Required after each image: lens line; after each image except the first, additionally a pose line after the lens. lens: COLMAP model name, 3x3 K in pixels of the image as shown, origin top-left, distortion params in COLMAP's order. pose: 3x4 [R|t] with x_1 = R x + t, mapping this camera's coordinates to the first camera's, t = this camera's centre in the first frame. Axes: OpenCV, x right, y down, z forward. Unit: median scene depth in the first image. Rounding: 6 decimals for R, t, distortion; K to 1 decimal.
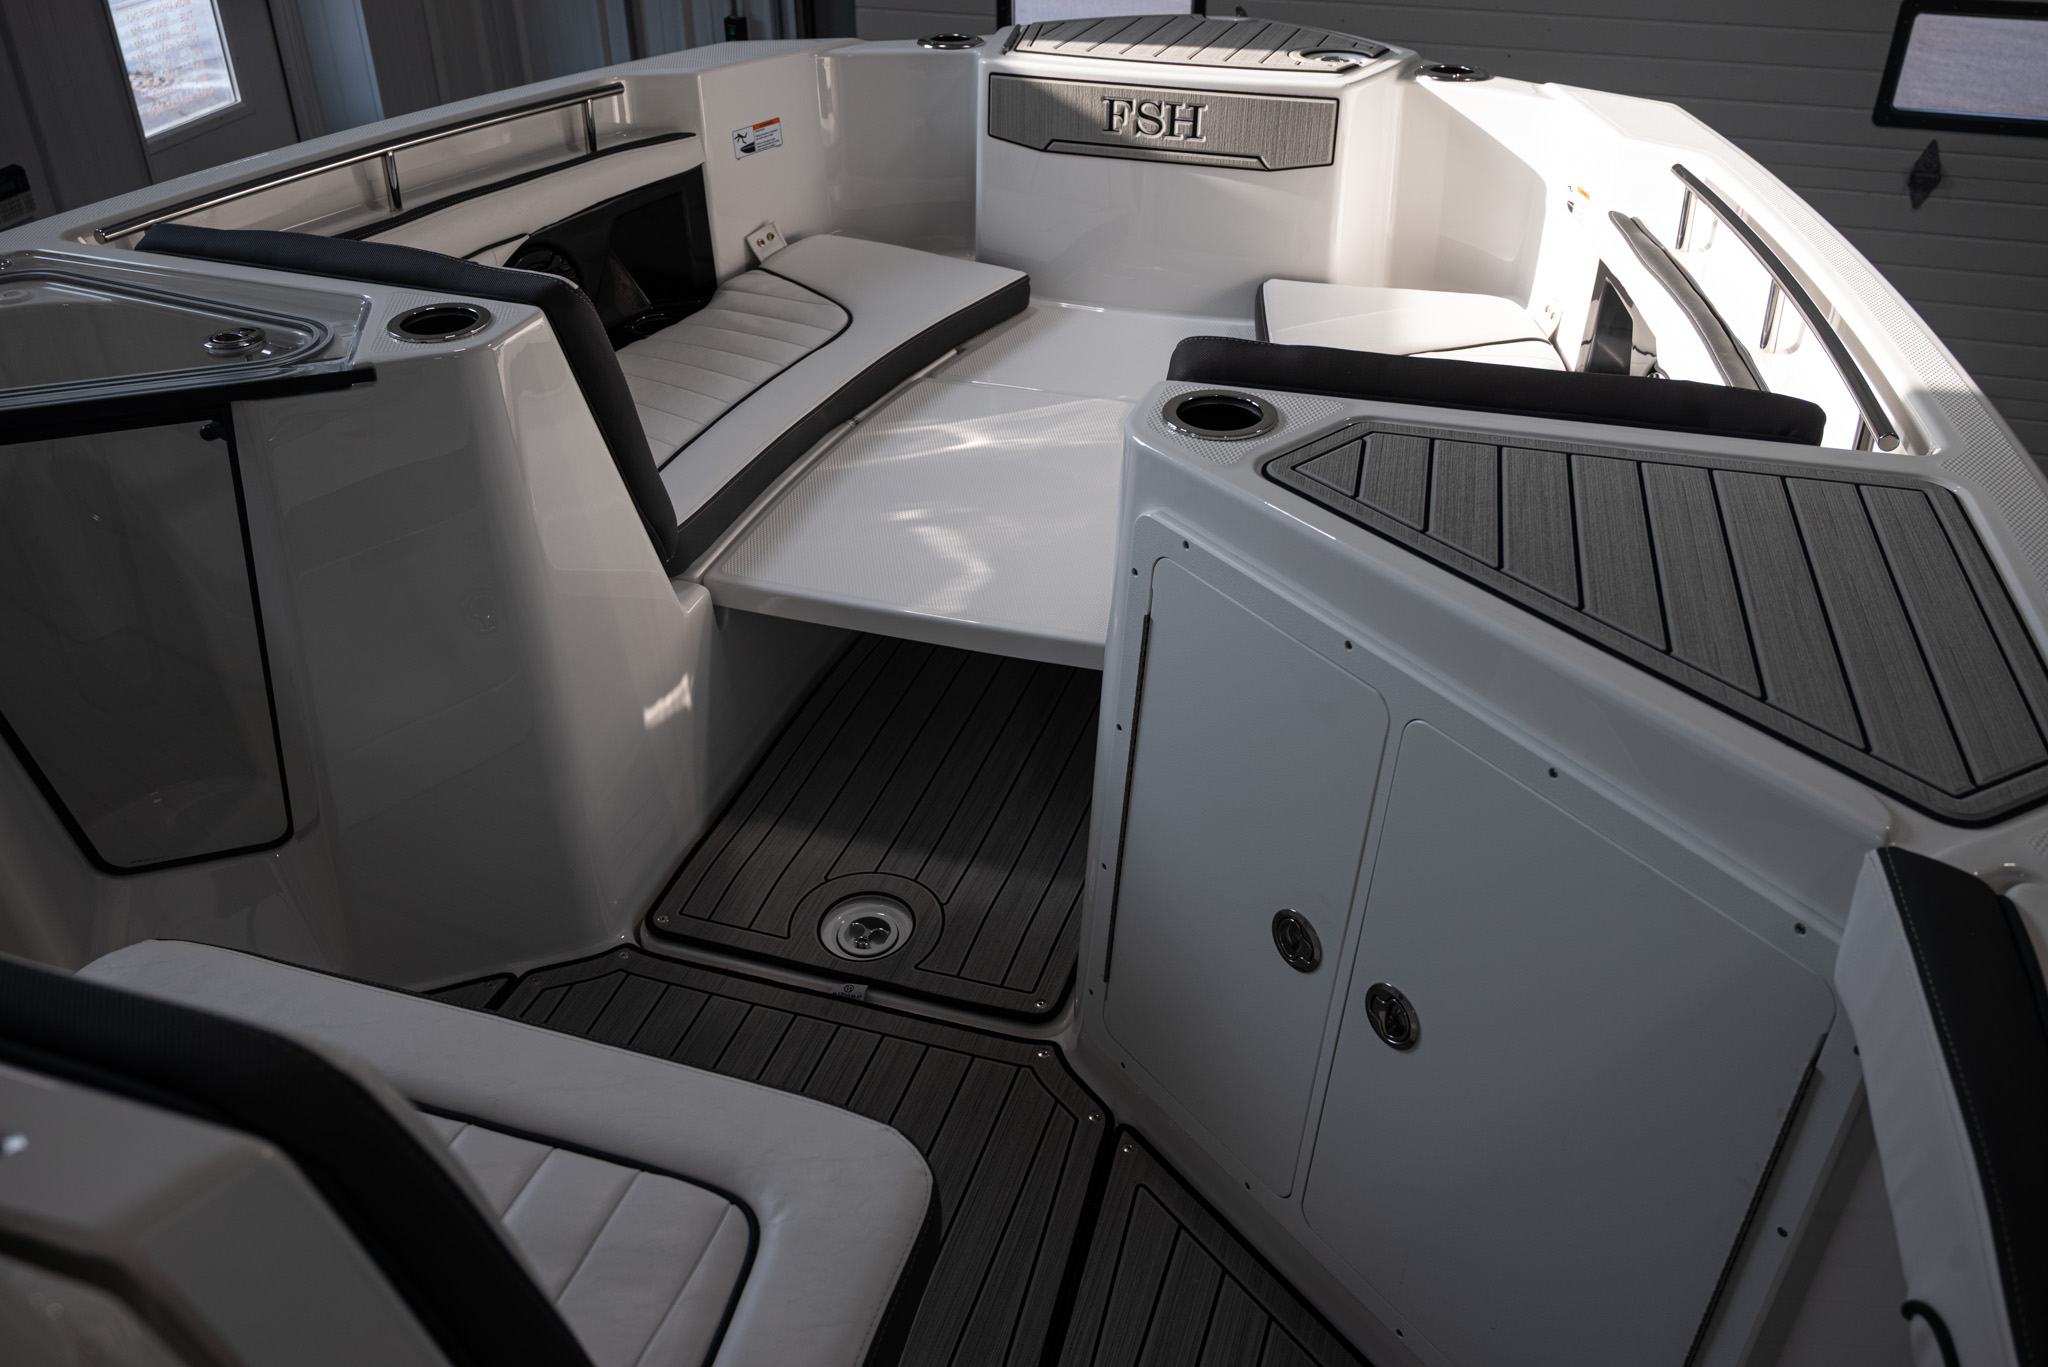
lens RADIAL K [[1747.8, 0, 1024.3], [0, 1747.8, 685.3], [0, 0, 1]] dist [-0.007467, -0.005703]
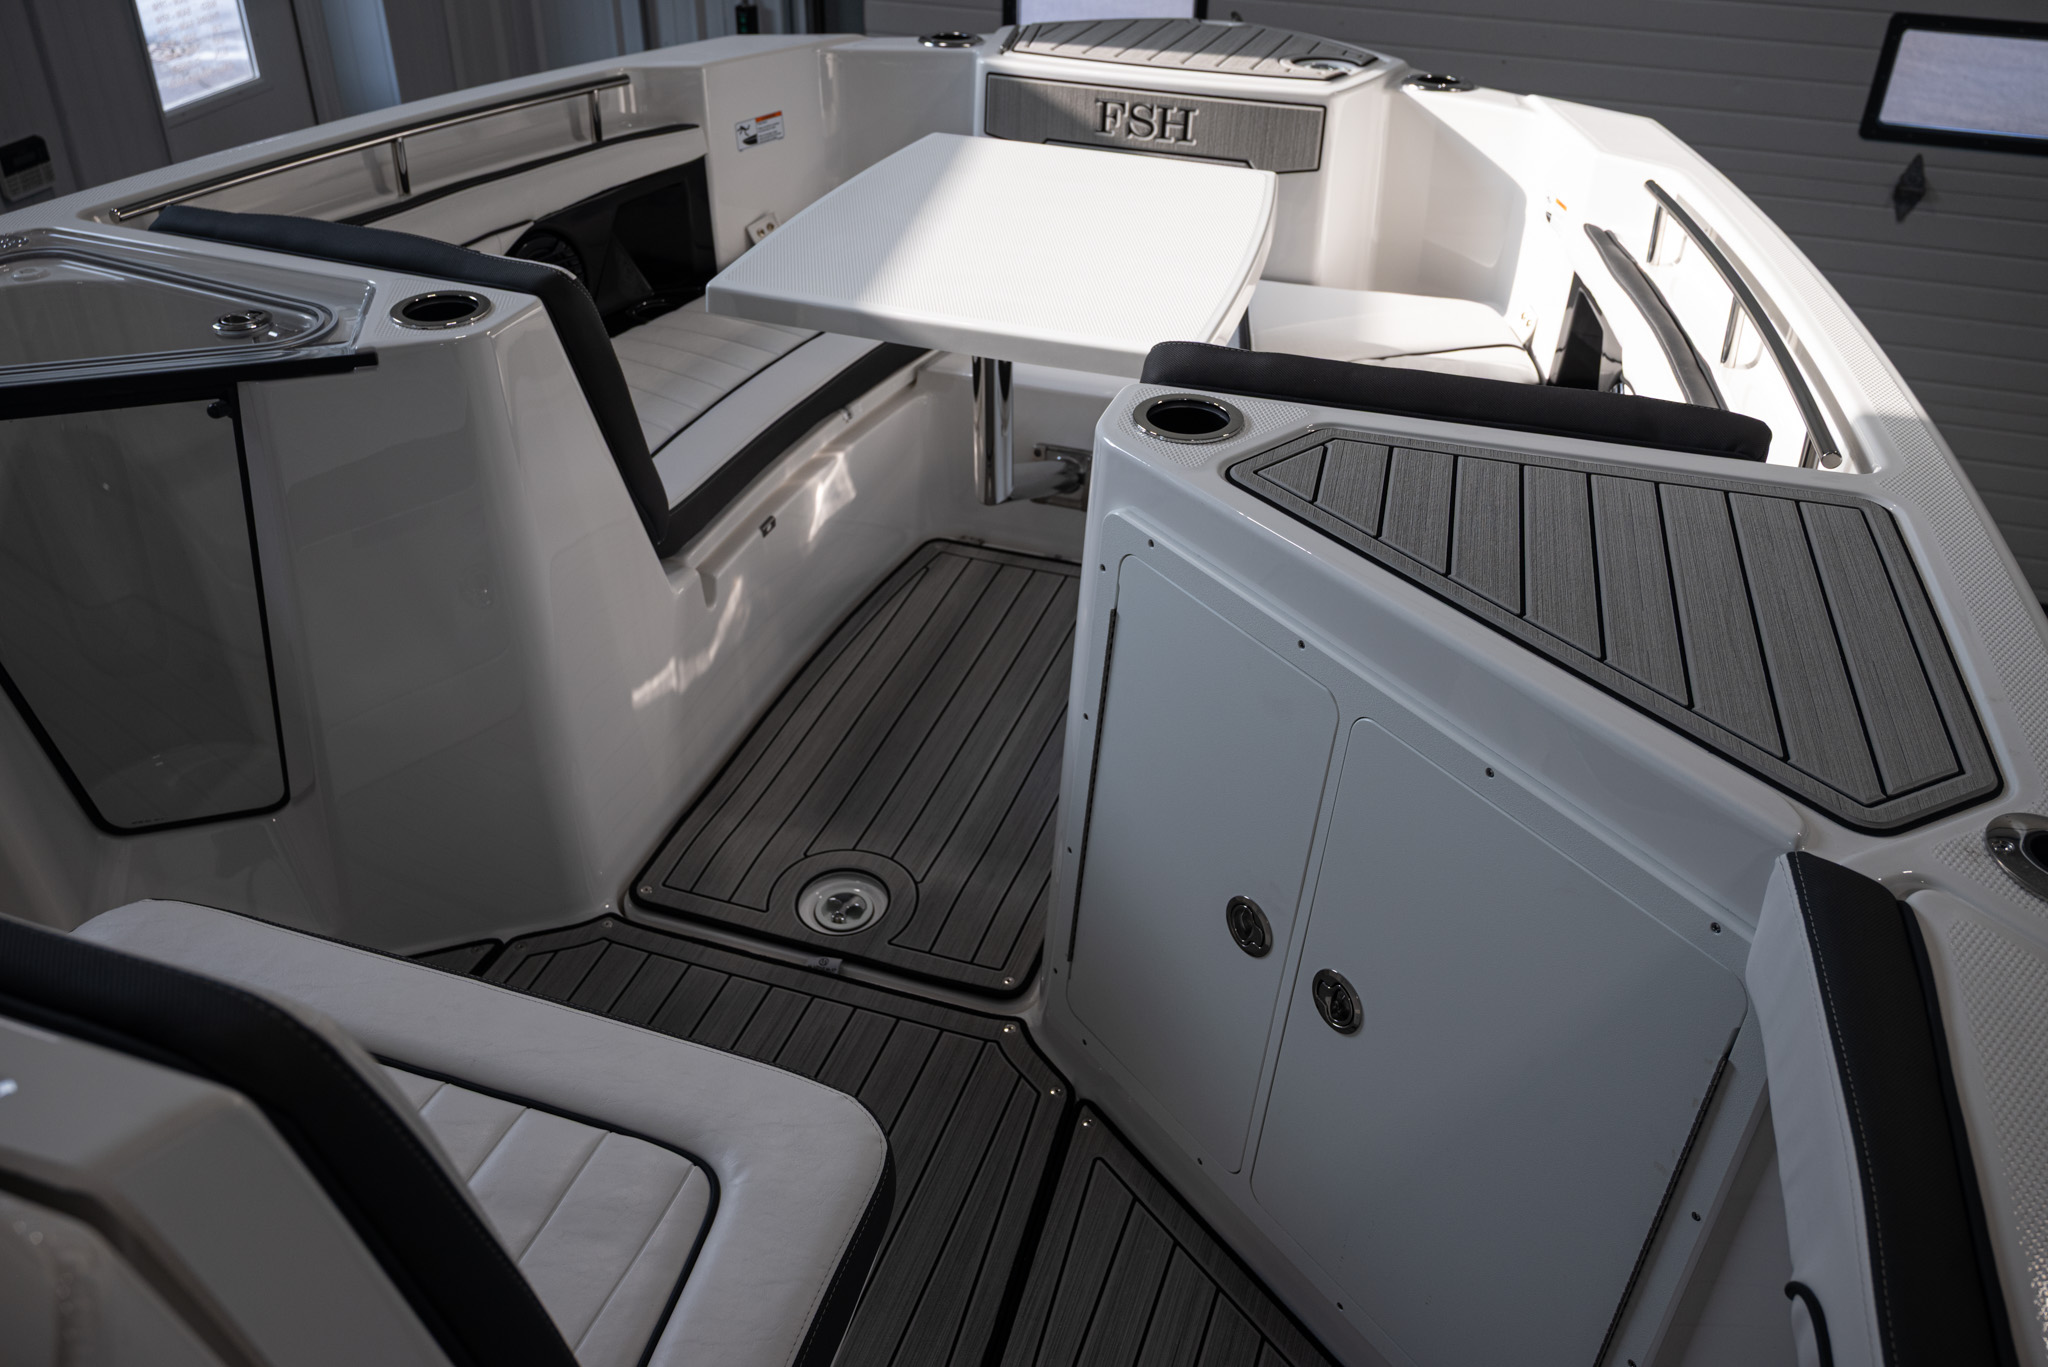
lens RADIAL K [[1725.1, 0, 1017.4], [0, 1725.1, 673.7], [0, 0, 1]] dist [-0.006107, 0.001002]
pose [[0.999714, 0.023764, -0.002560, 0.014079], [-0.023753, 0.999709, 0.004325, -0.004362], [0.002662, -0.004263, 0.999987, -0.021043]]
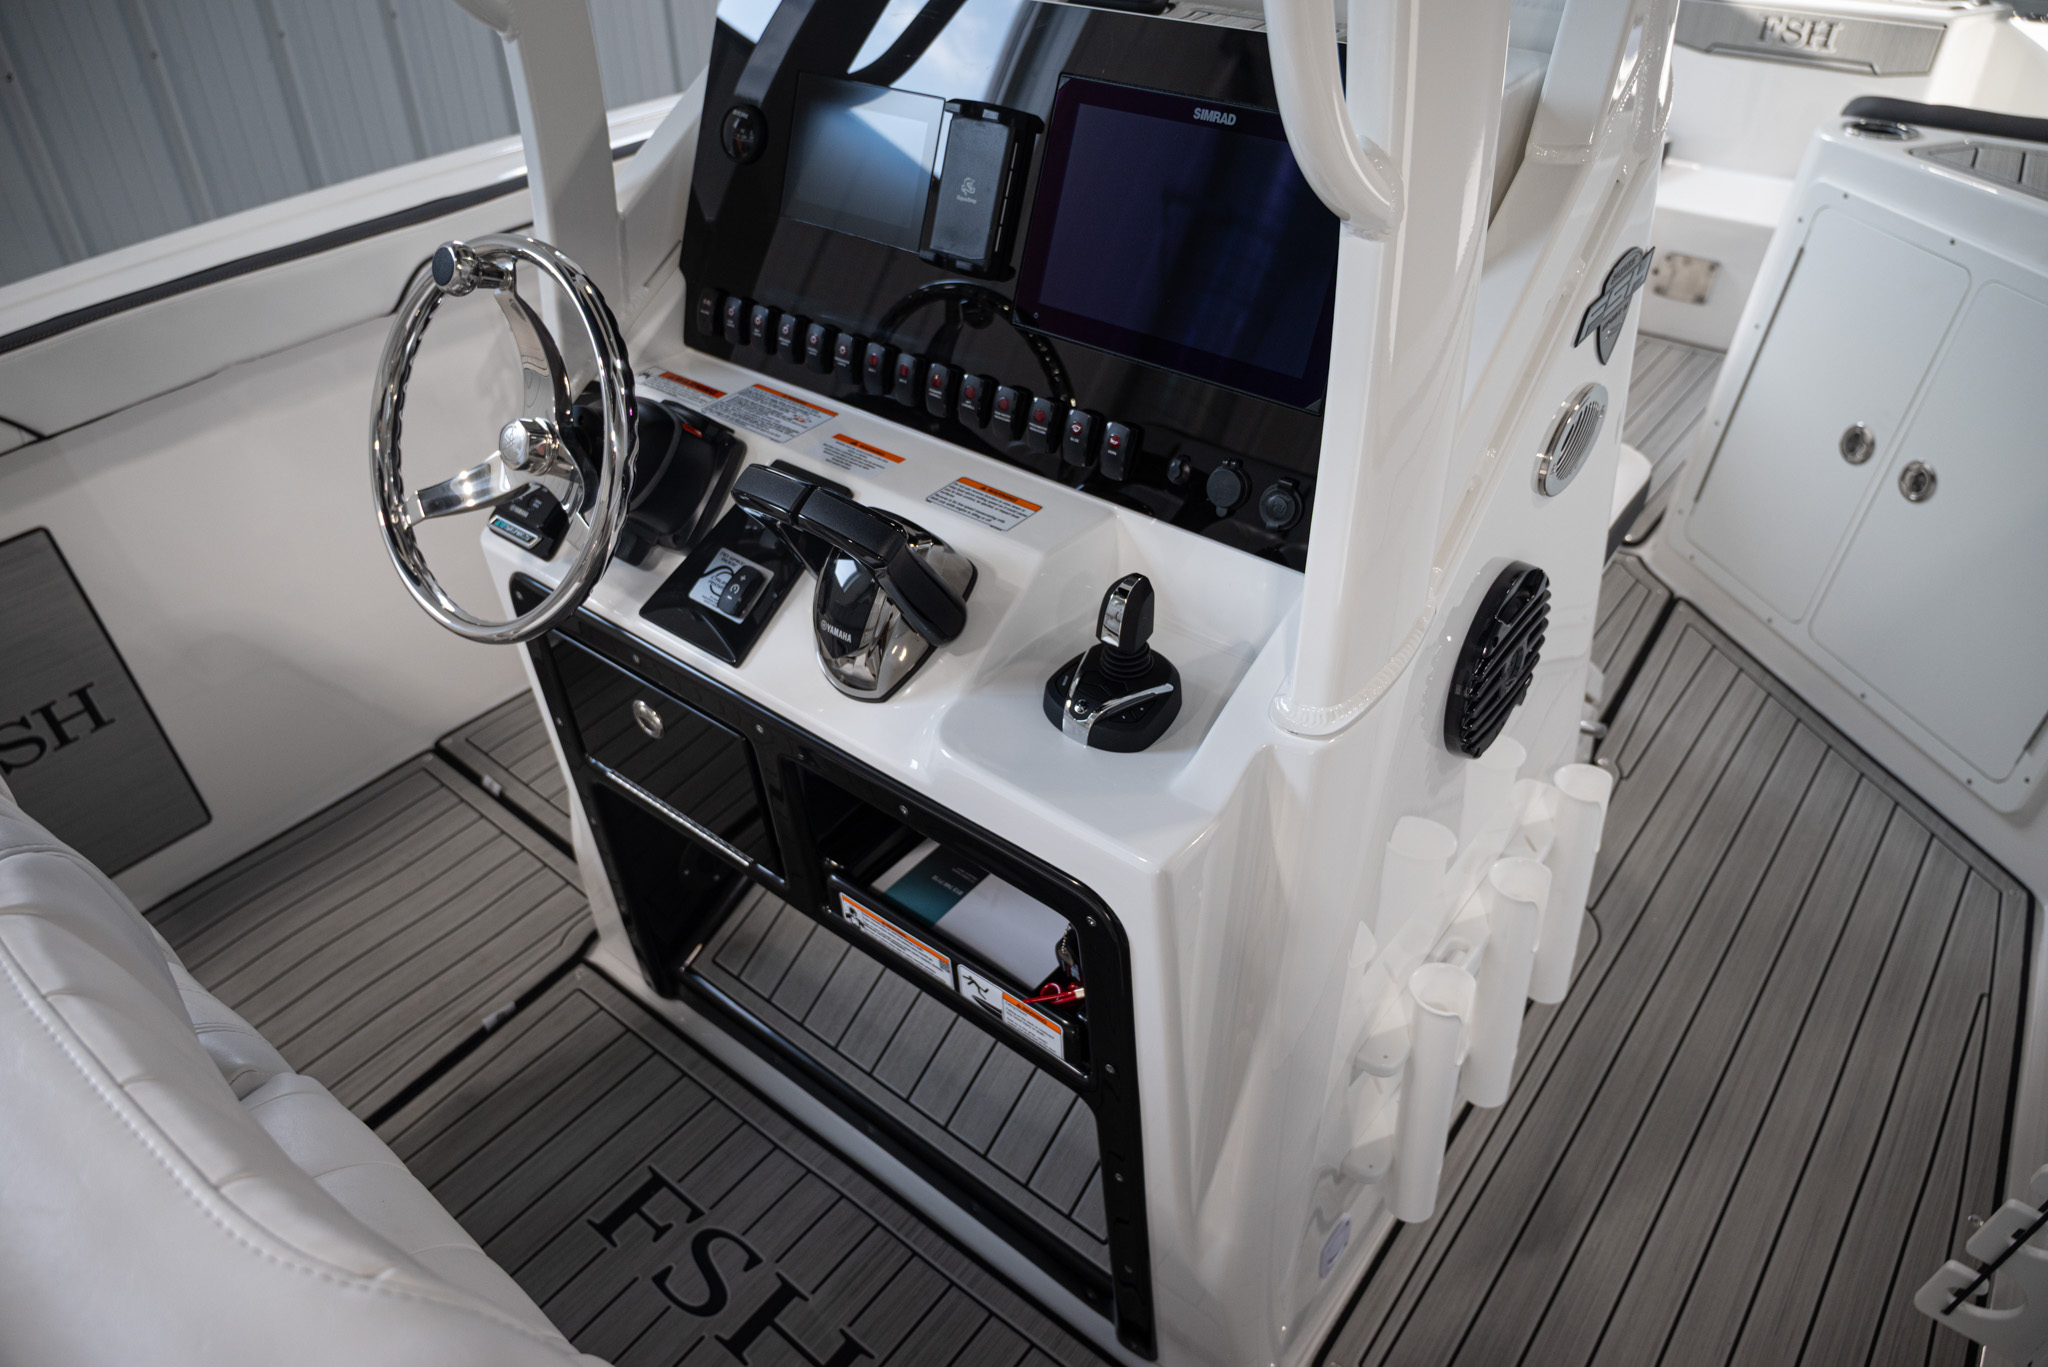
lens RADIAL K [[1367.3, 0, 1021.8], [0, 1367.3, 669.6], [0, 0, 1]] dist [-0.024924, -0.002372]
pose [[0.935686, 0.219575, -0.276185, -0.154467], [-0.202692, 0.975223, 0.088631, 0.331527], [0.288803, -0.026951, 0.957009, -0.391738]]
